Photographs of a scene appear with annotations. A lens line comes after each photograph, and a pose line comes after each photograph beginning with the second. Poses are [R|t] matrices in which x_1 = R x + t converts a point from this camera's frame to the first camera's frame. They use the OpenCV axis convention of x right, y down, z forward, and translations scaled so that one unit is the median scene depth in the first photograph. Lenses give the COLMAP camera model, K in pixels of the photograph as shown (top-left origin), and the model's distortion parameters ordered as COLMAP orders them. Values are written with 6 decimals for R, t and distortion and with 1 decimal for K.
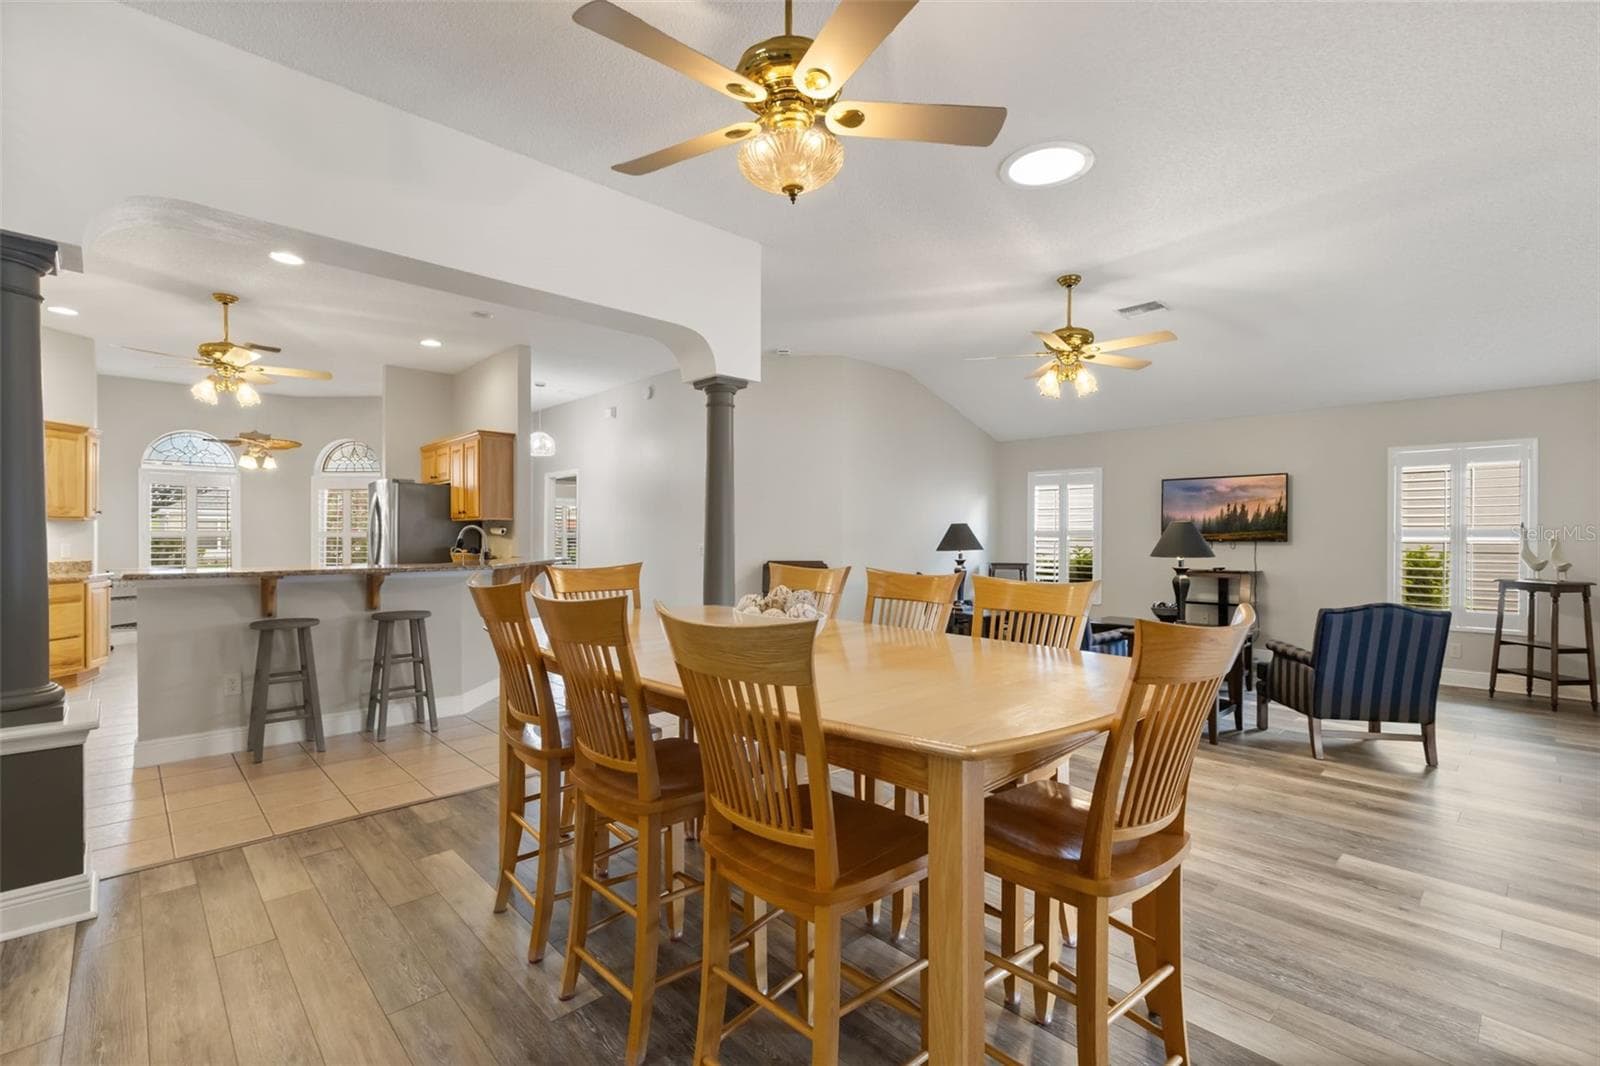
lens RADIAL K [[712.1, 0, 799.2], [0, 712.1, 535.7], [0, 0, 1]] dist [-0.000303, 0.000518]
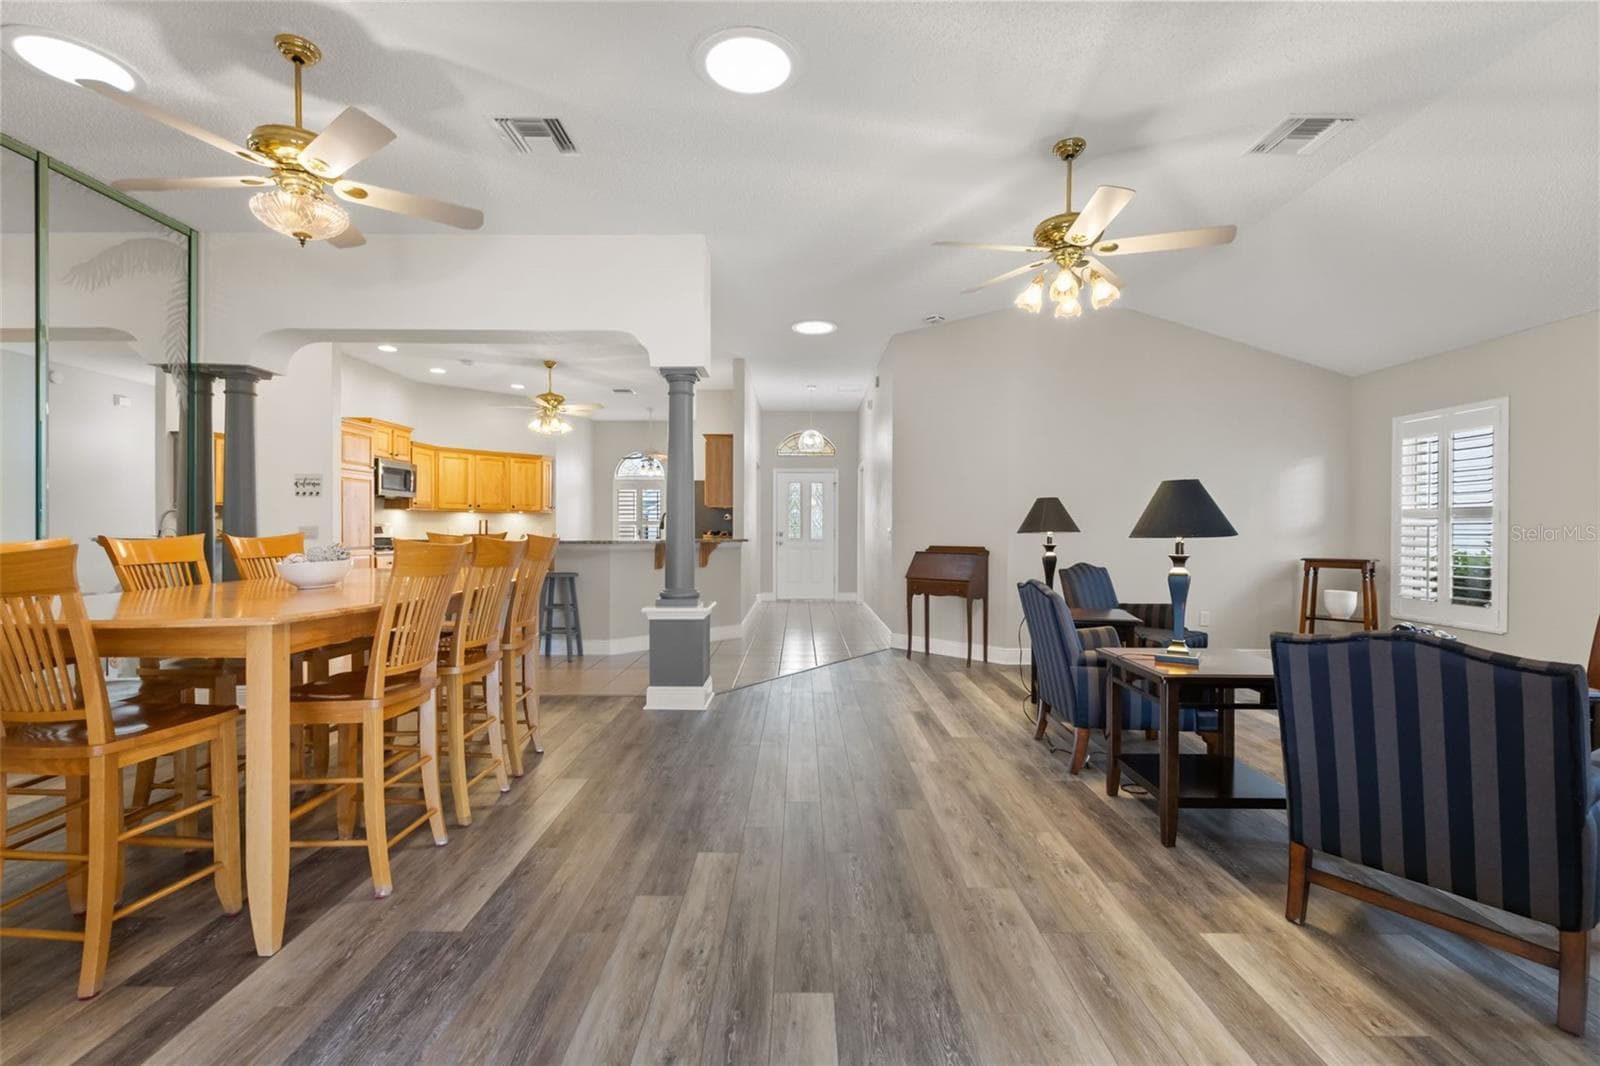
lens RADIAL K [[712.1, 0, 795.7], [0, 712.1, 527.4], [0, 0, 1]] dist [-0.000303, 0.000518]
pose [[0.720813, -0.002022, -0.693126, 0.527105], [-0.000994, 0.999992, -0.003951, 0.017160], [0.693129, 0.003537, 0.720805, 0.234007]]
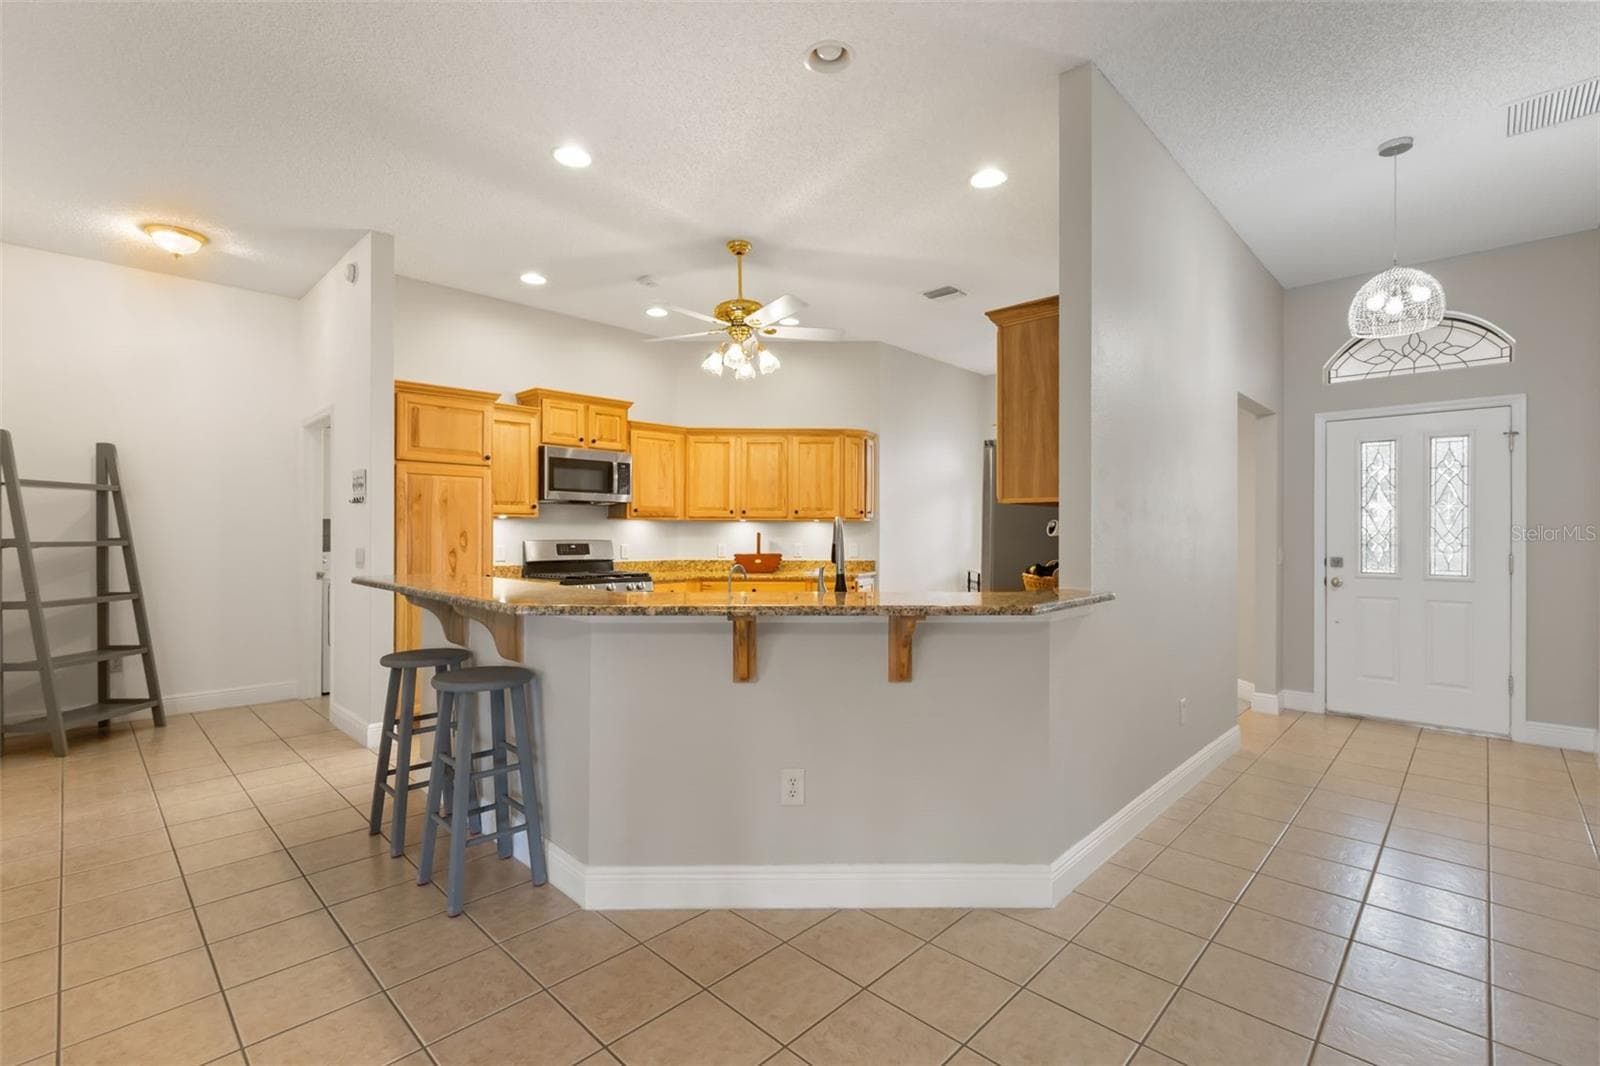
lens RADIAL K [[712.1, 0, 793.8], [0, 712.1, 531.1], [0, 0, 1]] dist [-0.000303, 0.000518]
pose [[0.036712, -0.003440, -0.999320, 0.012153], [-0.001825, 0.999992, -0.003509, -0.003091], [0.999324, 0.001953, 0.036706, 0.882523]]
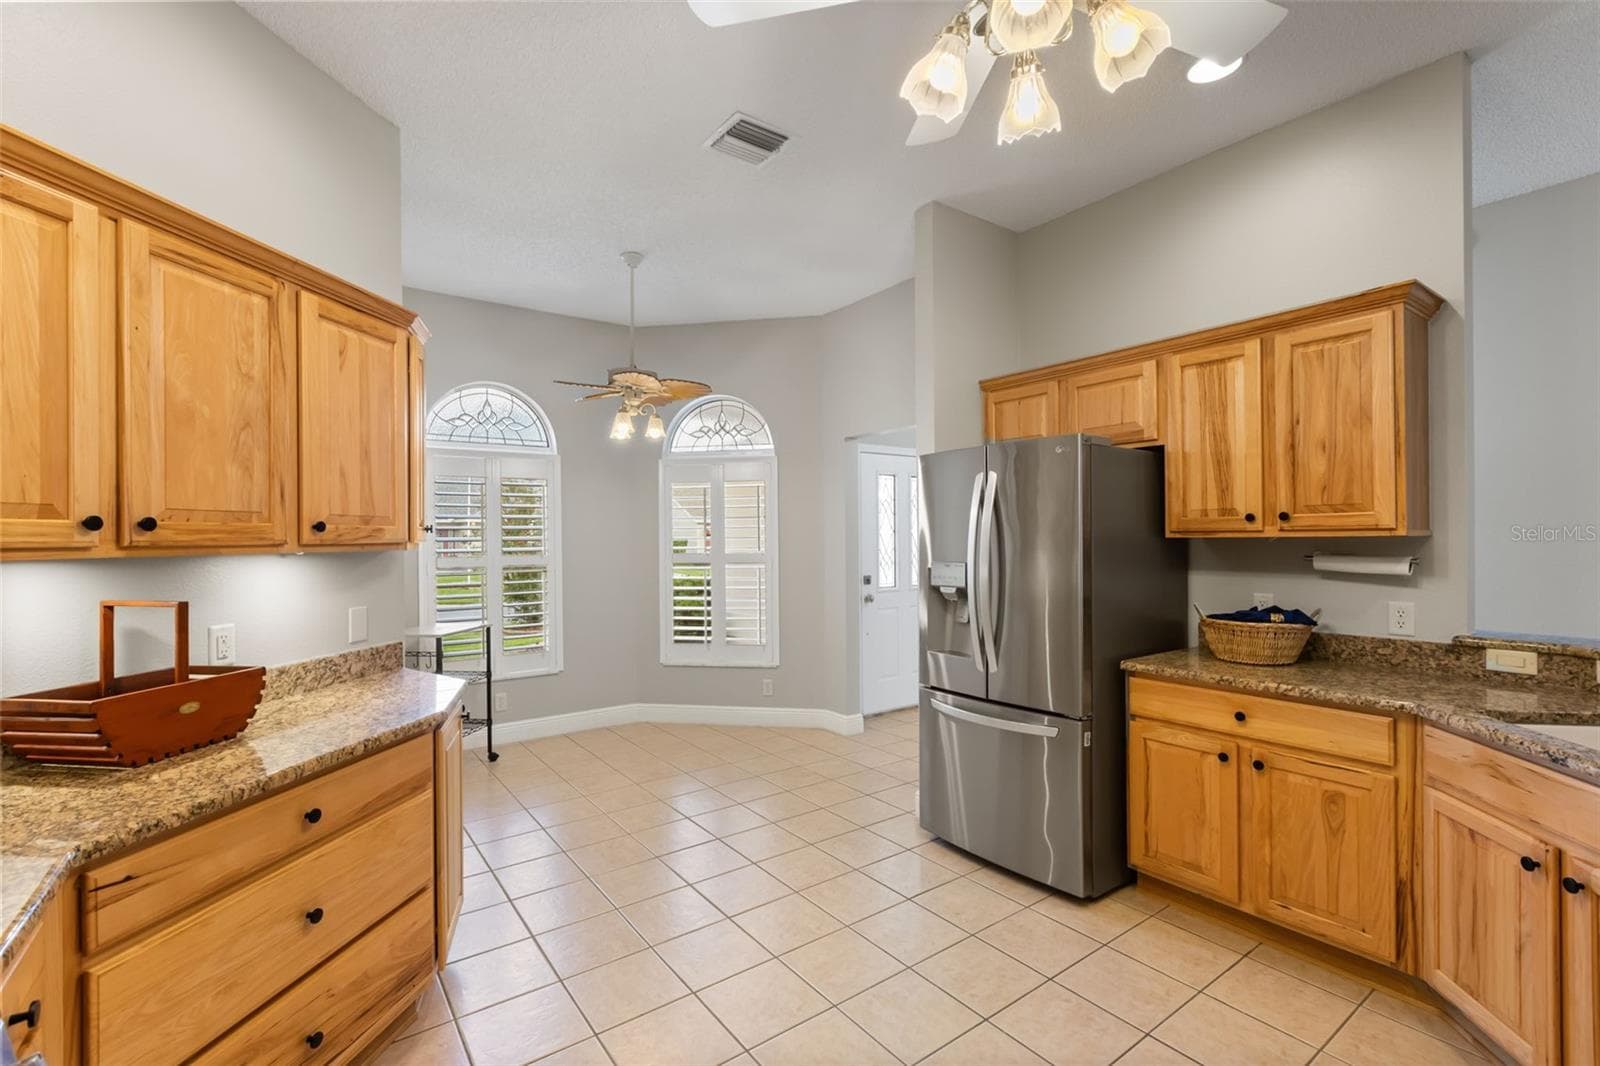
lens RADIAL K [[712.1, 0, 796.2], [0, 712.1, 530.1], [0, 0, 1]] dist [-0.000303, 0.000518]
pose [[0.990400, -0.012295, -0.137687, -0.728041], [0.011159, 0.999897, -0.009021, -0.026508], [0.137783, 0.007398, 0.990435, 0.633306]]
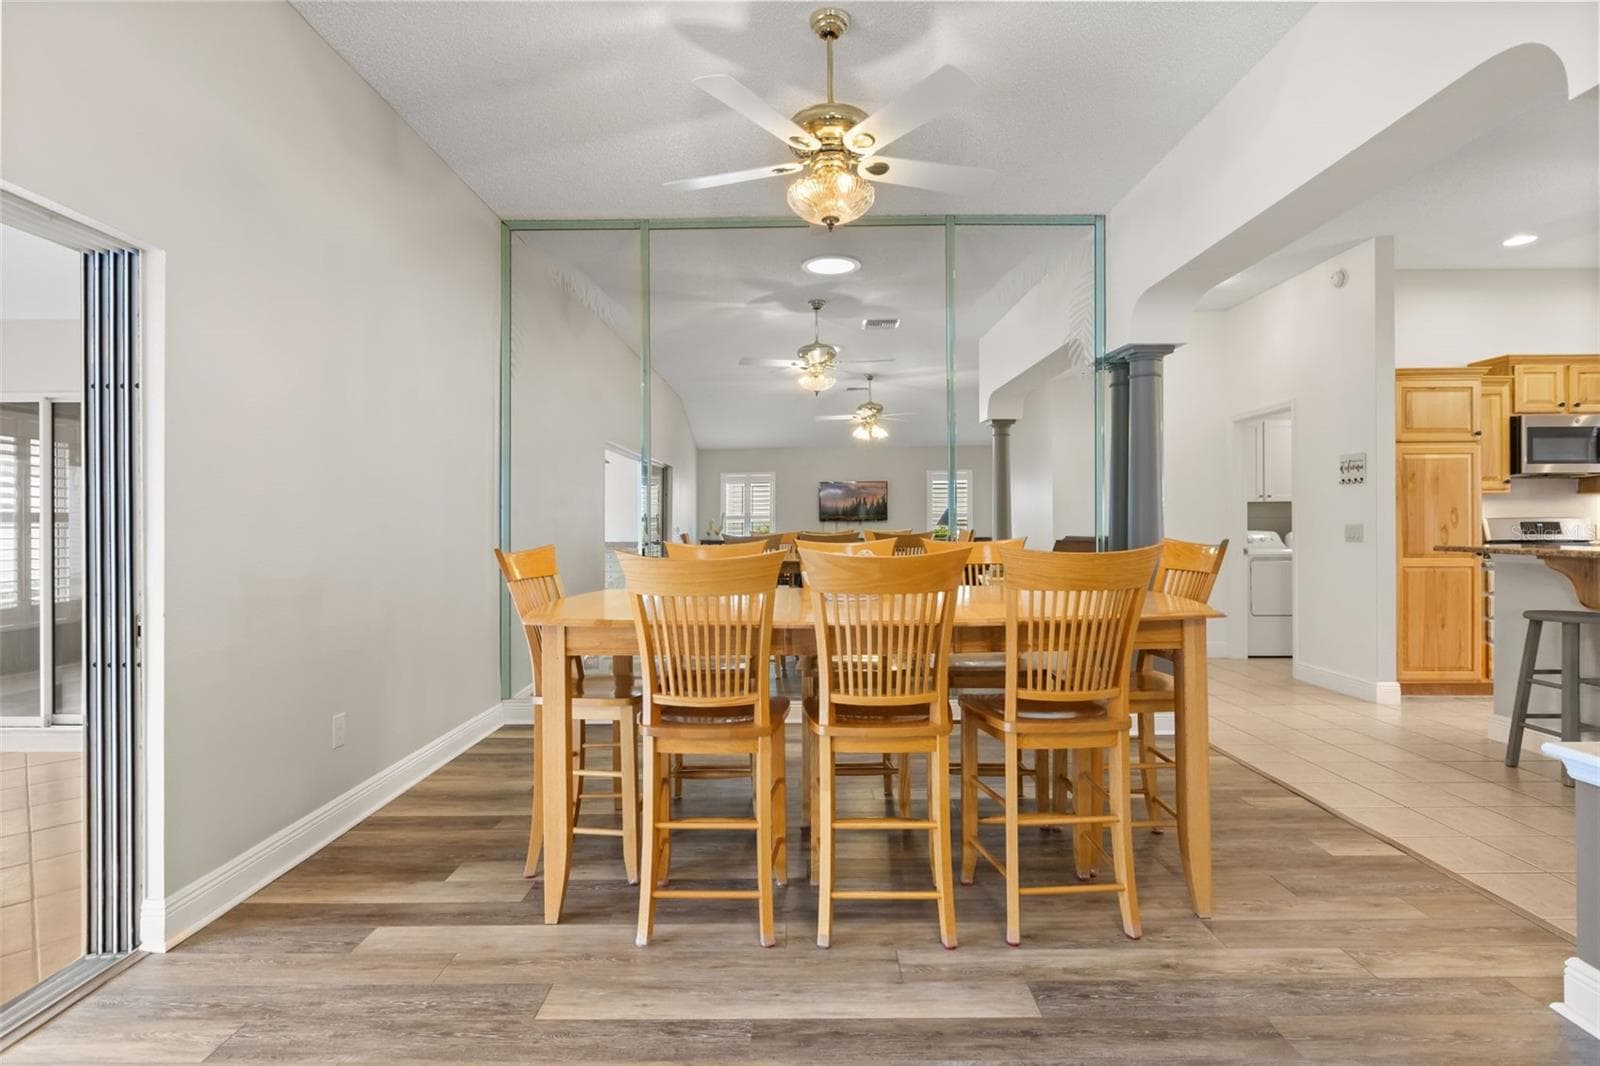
lens RADIAL K [[793.9, 0, 792.1], [0, 793.9, 525.2], [0, 0, 1]] dist [-0.003278, -0.001131]
pose [[-0.694081, 0.002959, -0.719891, 0.342467], [0.003603, 0.999993, 0.000637, 0.010492], [0.719888, -0.002152, -0.694087, 0.645015]]
